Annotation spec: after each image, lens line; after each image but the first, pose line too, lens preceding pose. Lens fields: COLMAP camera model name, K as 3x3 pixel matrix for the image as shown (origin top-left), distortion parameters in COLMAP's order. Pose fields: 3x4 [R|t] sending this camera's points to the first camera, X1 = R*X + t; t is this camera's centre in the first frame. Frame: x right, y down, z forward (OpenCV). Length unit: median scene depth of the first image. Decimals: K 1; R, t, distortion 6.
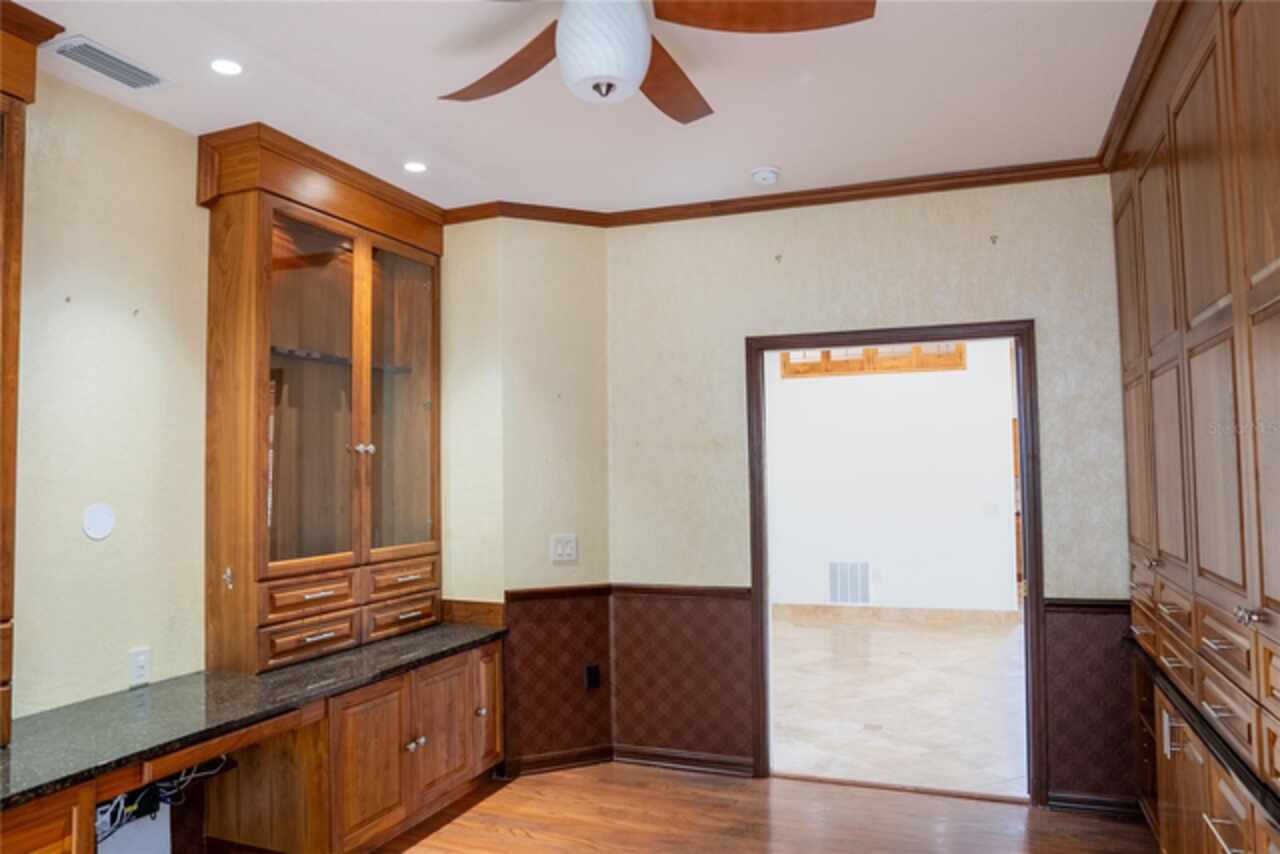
lens RADIAL K [[889.7, 0, 634.4], [0, 889.7, 421.1], [0, 0, 1]] dist [-0.118534, 0.093607]
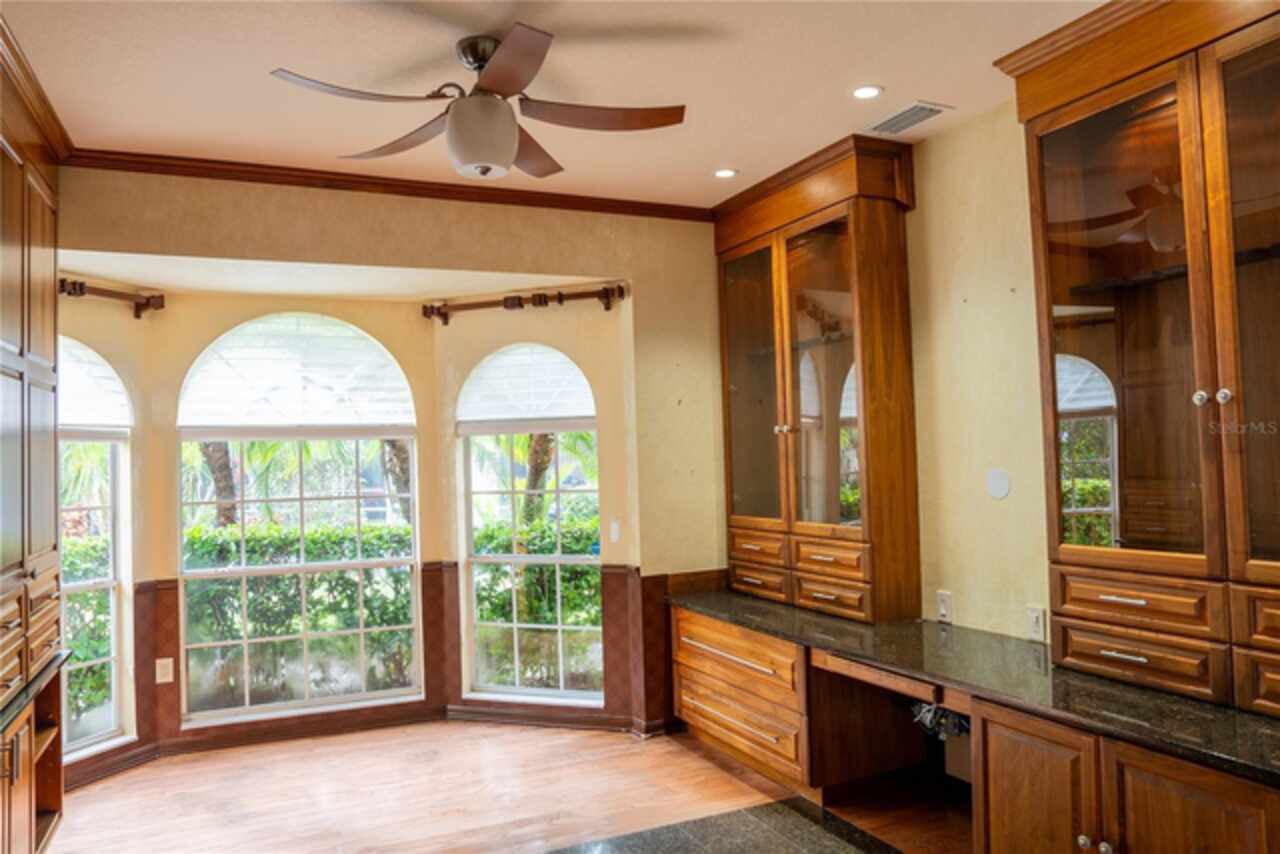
lens RADIAL K [[889.7, 0, 634.4], [0, 889.7, 421.1], [0, 0, 1]] dist [-0.118534, 0.093607]
pose [[-0.690526, 0.006051, -0.723283, 0.481486], [0.080723, 0.994363, -0.068749, 0.065122], [0.718789, -0.105858, -0.687121, 1.267677]]
